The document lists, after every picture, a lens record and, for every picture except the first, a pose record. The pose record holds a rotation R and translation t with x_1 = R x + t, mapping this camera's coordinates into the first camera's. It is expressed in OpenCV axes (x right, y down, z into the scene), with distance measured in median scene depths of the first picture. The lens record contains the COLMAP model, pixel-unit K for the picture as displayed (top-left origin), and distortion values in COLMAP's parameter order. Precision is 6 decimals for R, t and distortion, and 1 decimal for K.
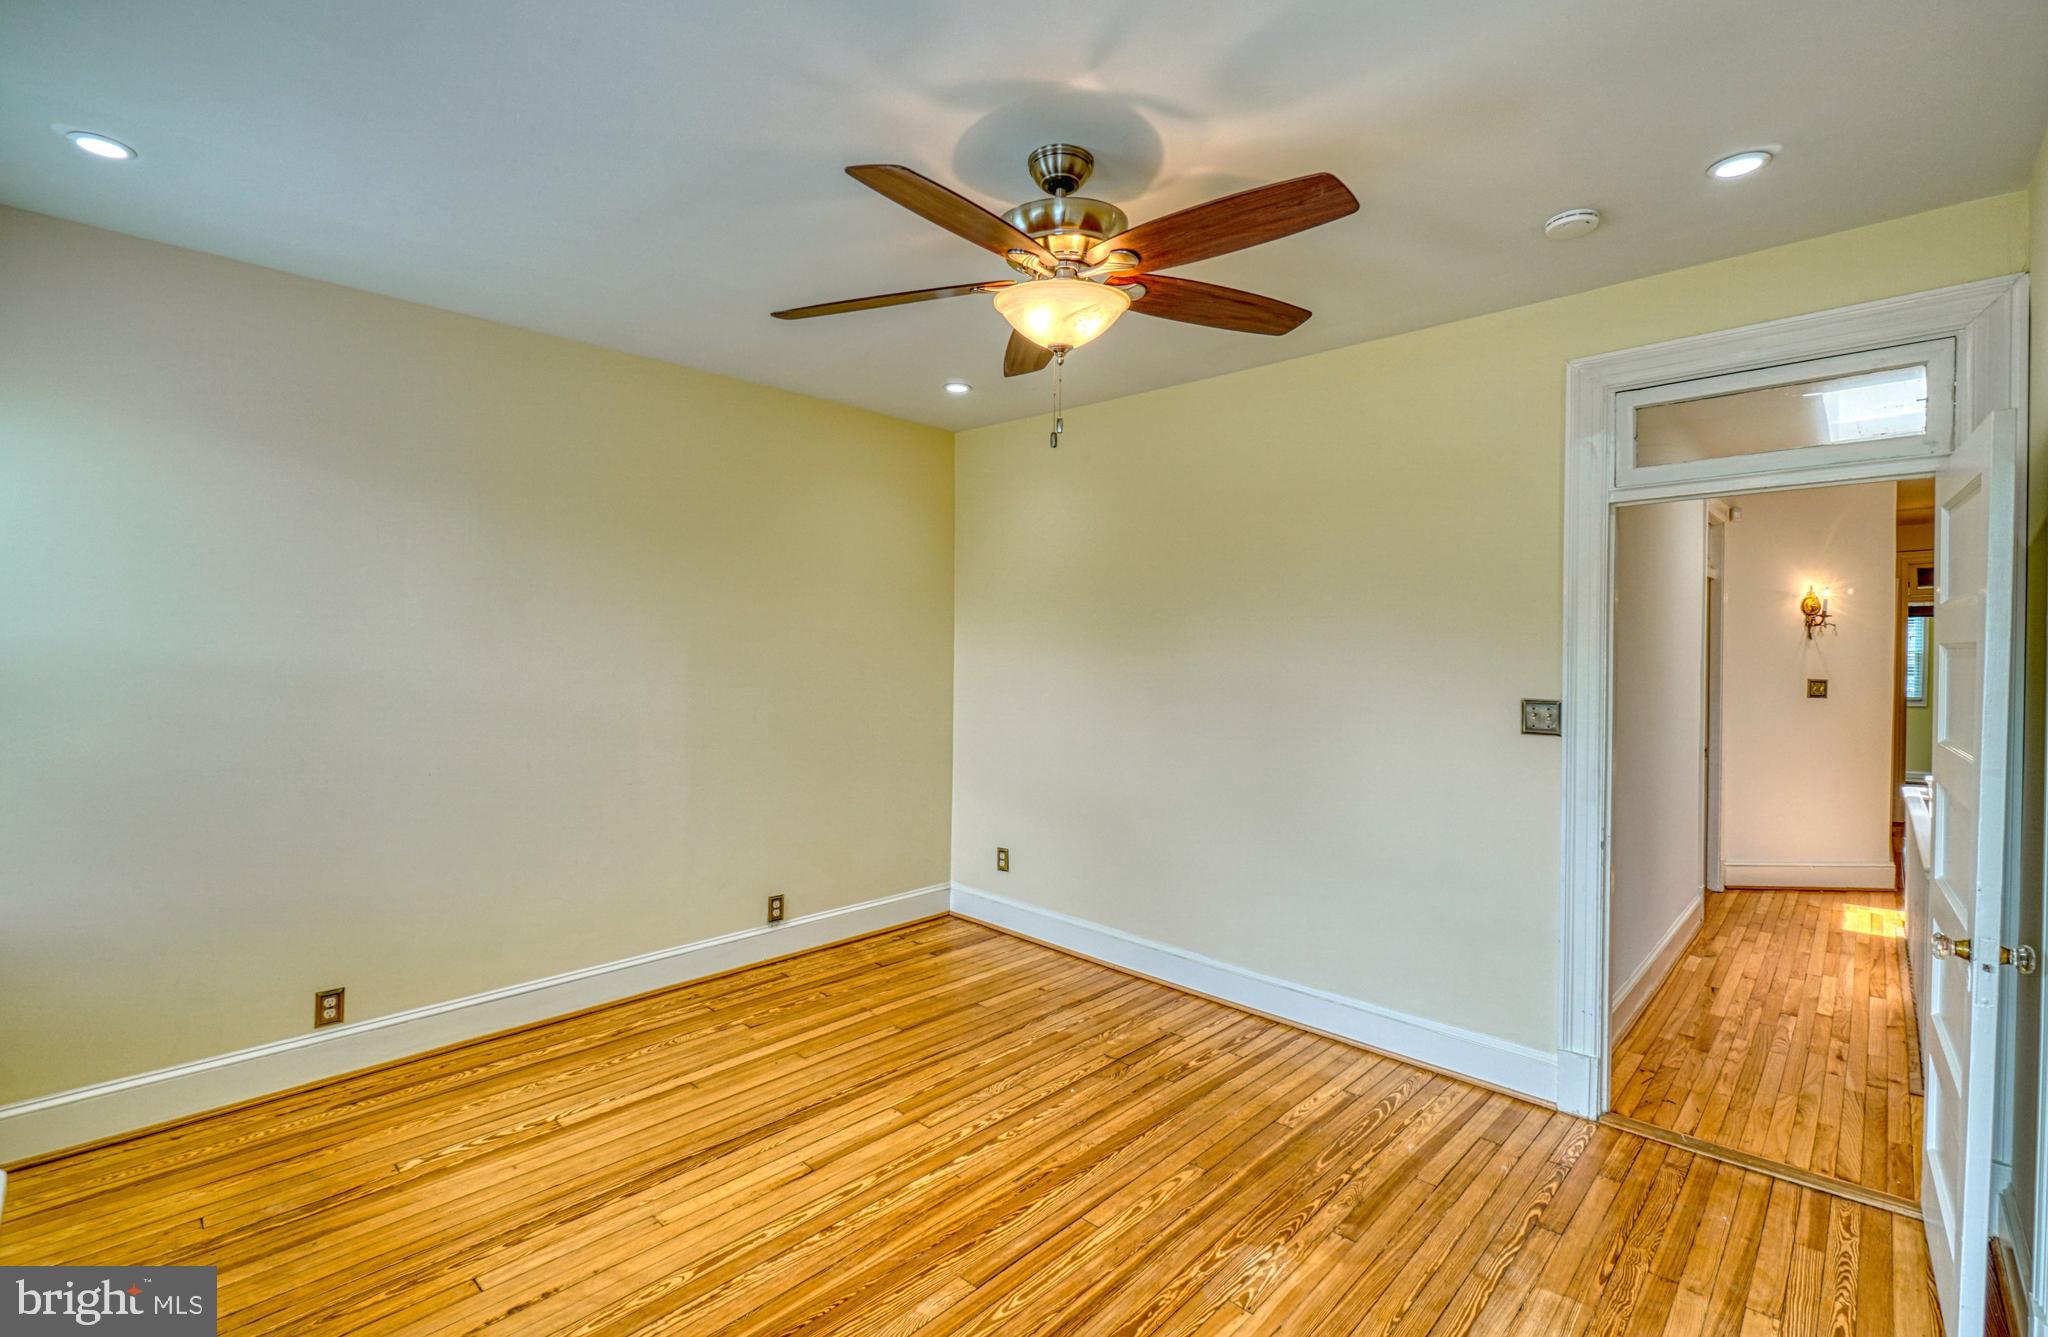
lens RADIAL K [[904.5, 0, 1021.6], [0, 904.5, 663.6], [0, 0, 1]] dist [-0.002996, -0.000325]
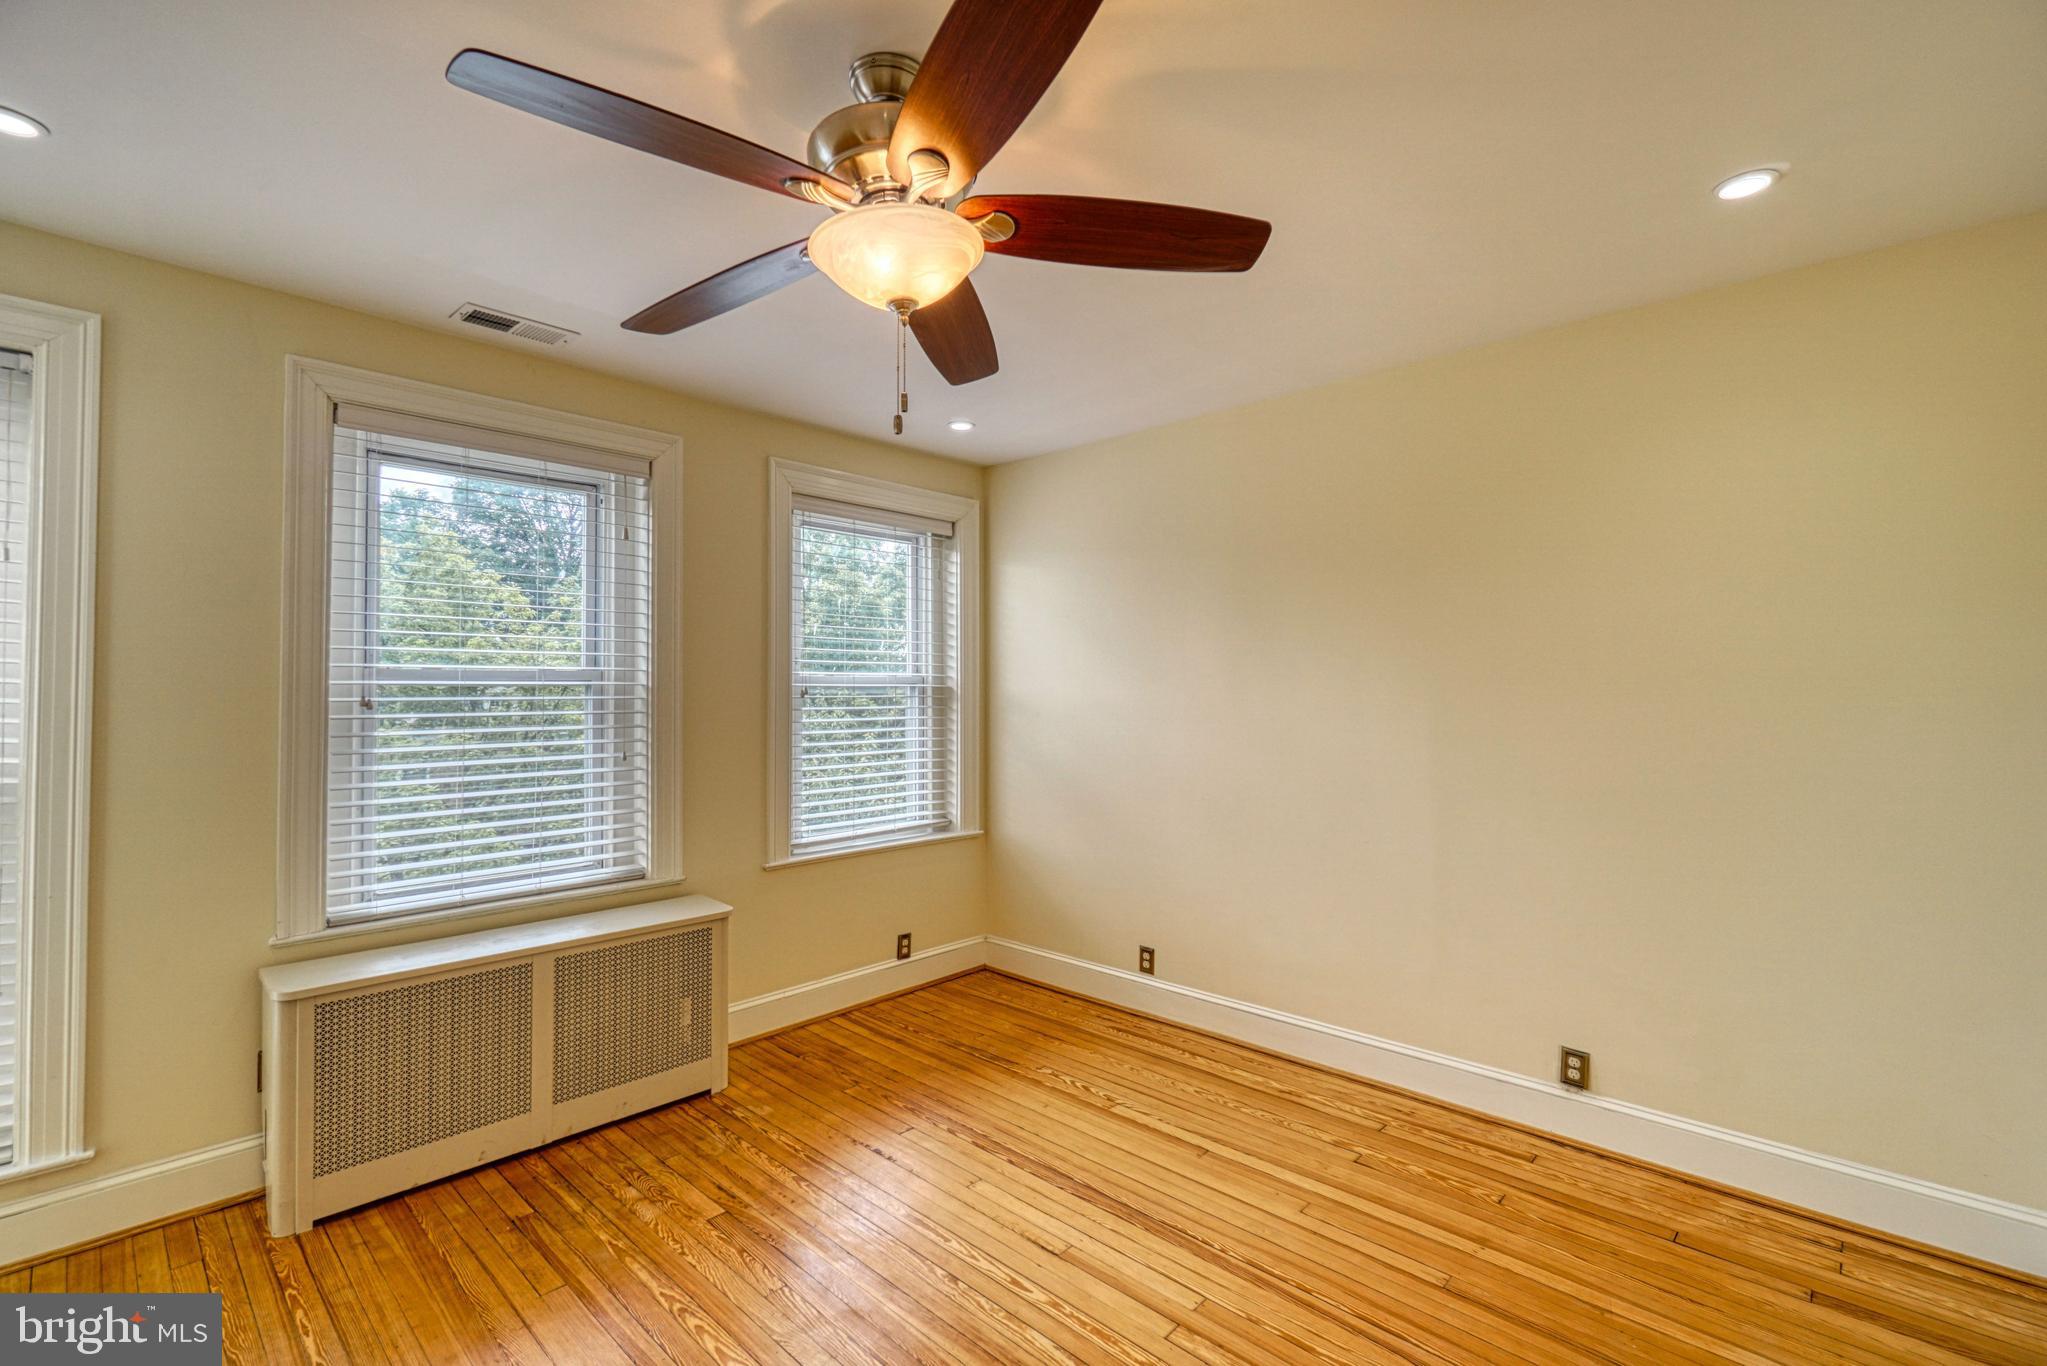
lens RADIAL K [[900.3, 0, 1018.0], [0, 900.3, 681.1], [0, 0, 1]] dist [0.002133, -0.000570]
pose [[0.003834, -0.021771, -0.999756, 0.601704], [-0.014559, 0.999656, -0.021824, -0.004912], [0.999887, 0.014639, 0.003516, 0.809964]]
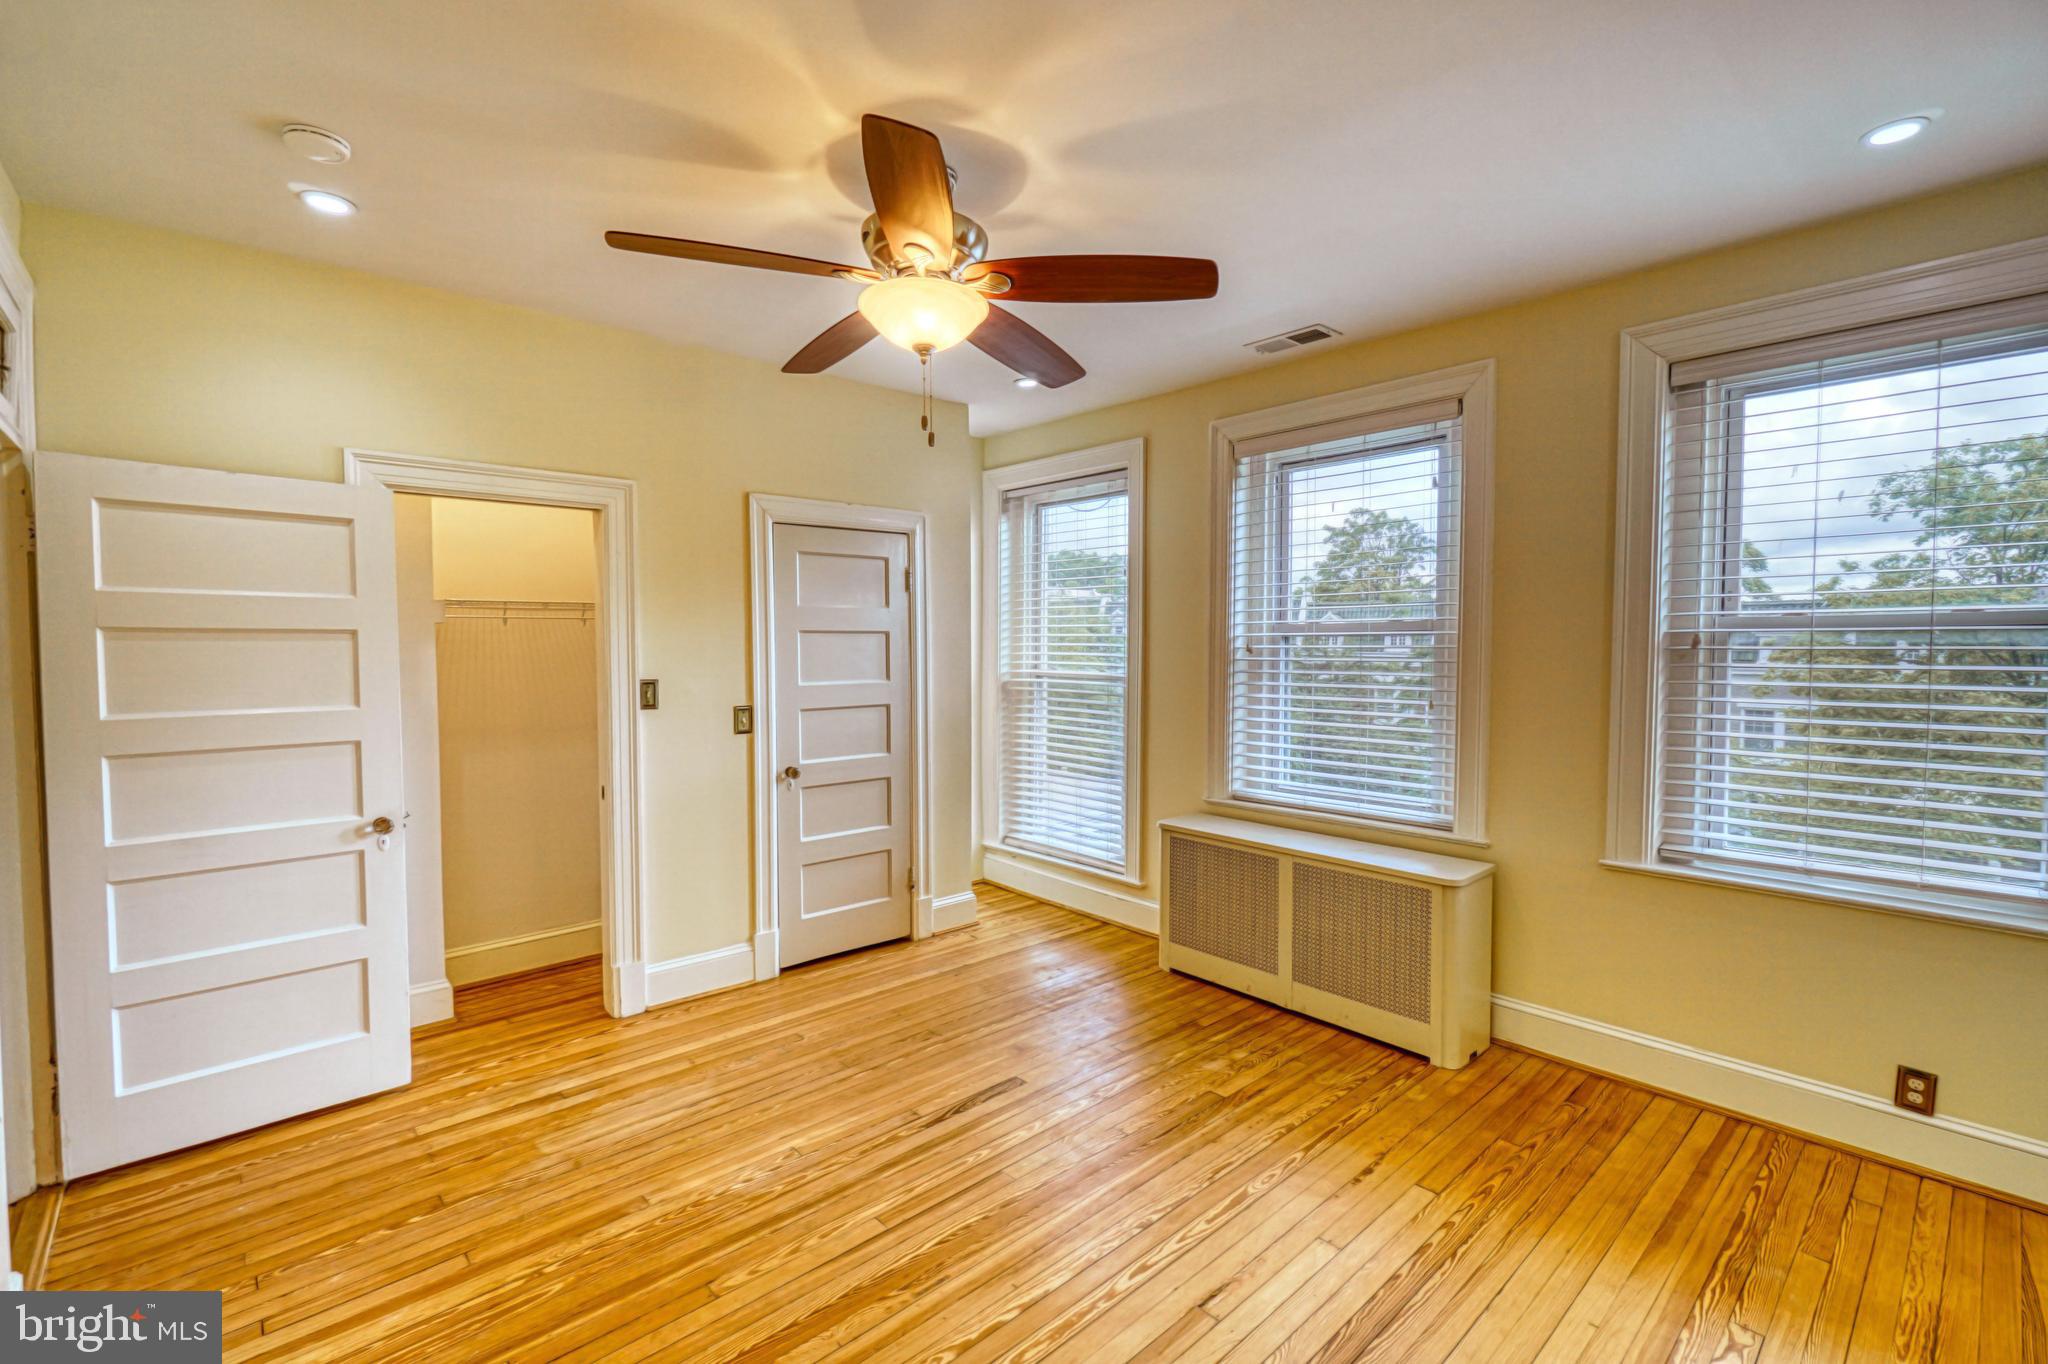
lens RADIAL K [[900.7, 0, 1019.7], [0, 900.7, 679.6], [0, 0, 1]] dist [0.002133, -0.000570]
pose [[-0.997478, -0.012893, 0.069797, -0.104887], [-0.008871, 0.998299, 0.057622, -0.021330], [-0.070421, 0.056858, -0.995896, 1.502192]]
